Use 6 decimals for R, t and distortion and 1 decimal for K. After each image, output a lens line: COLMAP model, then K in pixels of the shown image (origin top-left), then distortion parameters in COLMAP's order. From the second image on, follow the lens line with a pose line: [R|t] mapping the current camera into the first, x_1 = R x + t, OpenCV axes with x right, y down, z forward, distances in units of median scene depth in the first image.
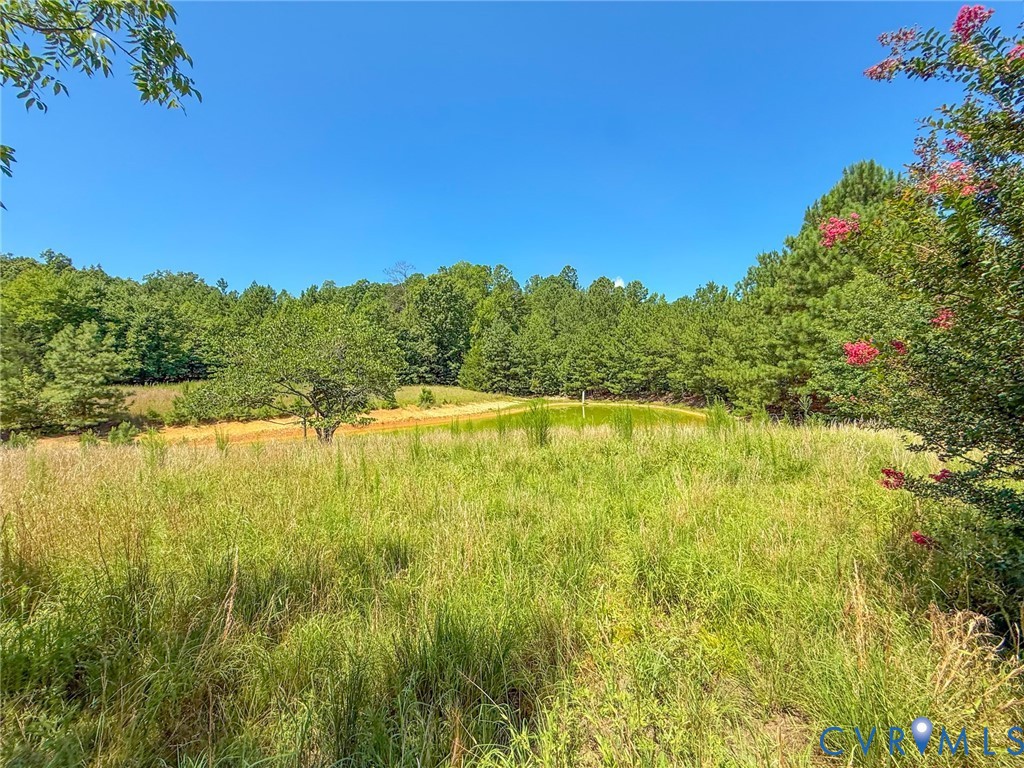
lens RADIAL K [[410.5, 0, 512.0], [0, 410.5, 381.0], [0, 0, 1]] dist [0.003014, -0.000058]
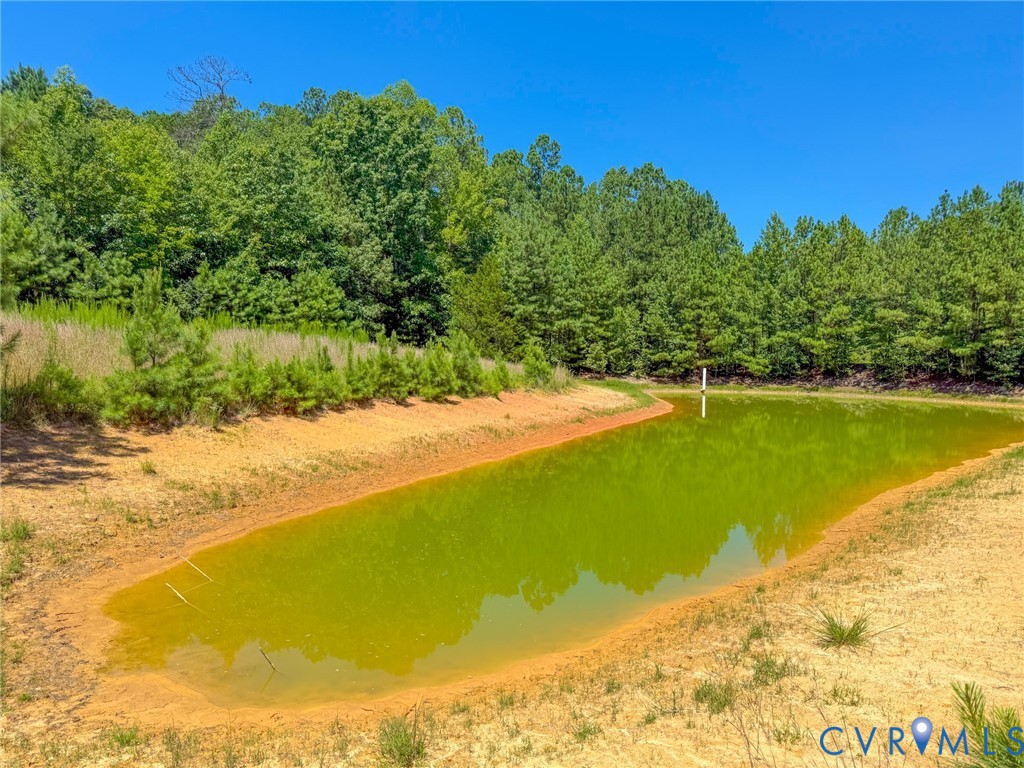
lens RADIAL K [[701.3, 0, 512.2], [0, 701.3, 381.0], [0, 0, 1]] dist [0.004833, -0.000159]
pose [[0.895147, 0.015834, 0.445489, -0.424769], [-0.021646, 0.999734, 0.007961, 0.037791], [-0.445244, -0.016769, 0.895252, 0.272721]]
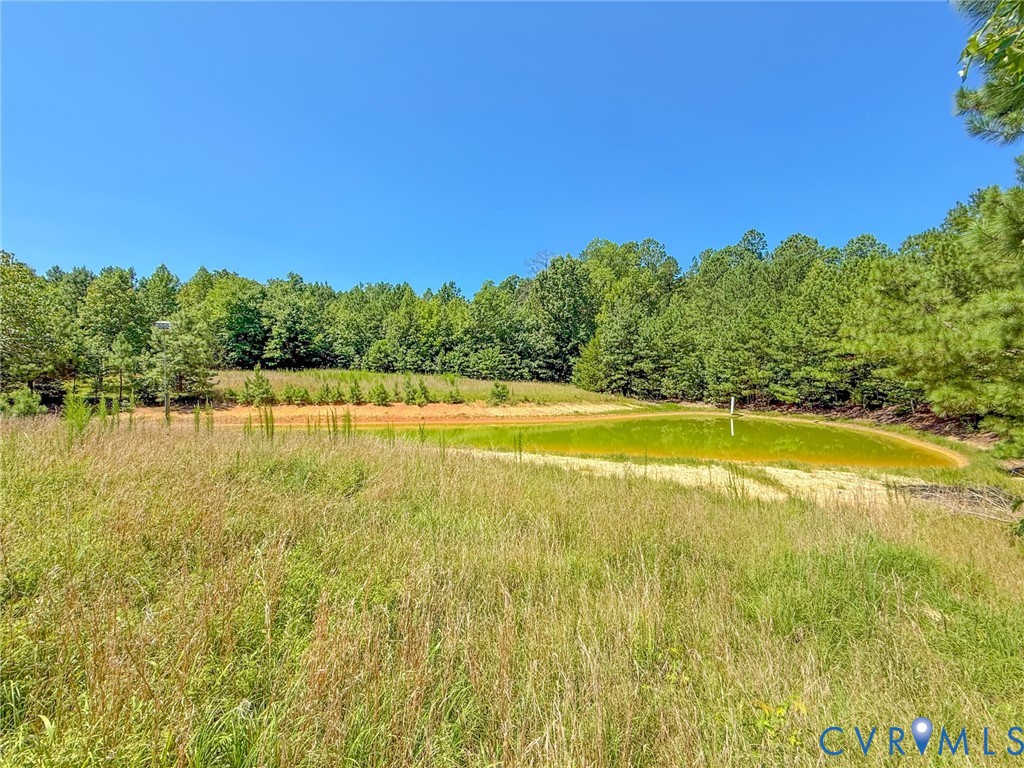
lens RADIAL K [[410.5, 0, 504.9], [0, 410.5, 383.4], [0, 0, 1]] dist [0.003014, -0.000058]
pose [[0.874315, 0.033217, -0.484221, 0.159854], [-0.035139, 0.999369, 0.005108, 0.011898], [0.484086, 0.012549, 0.874931, 0.200352]]
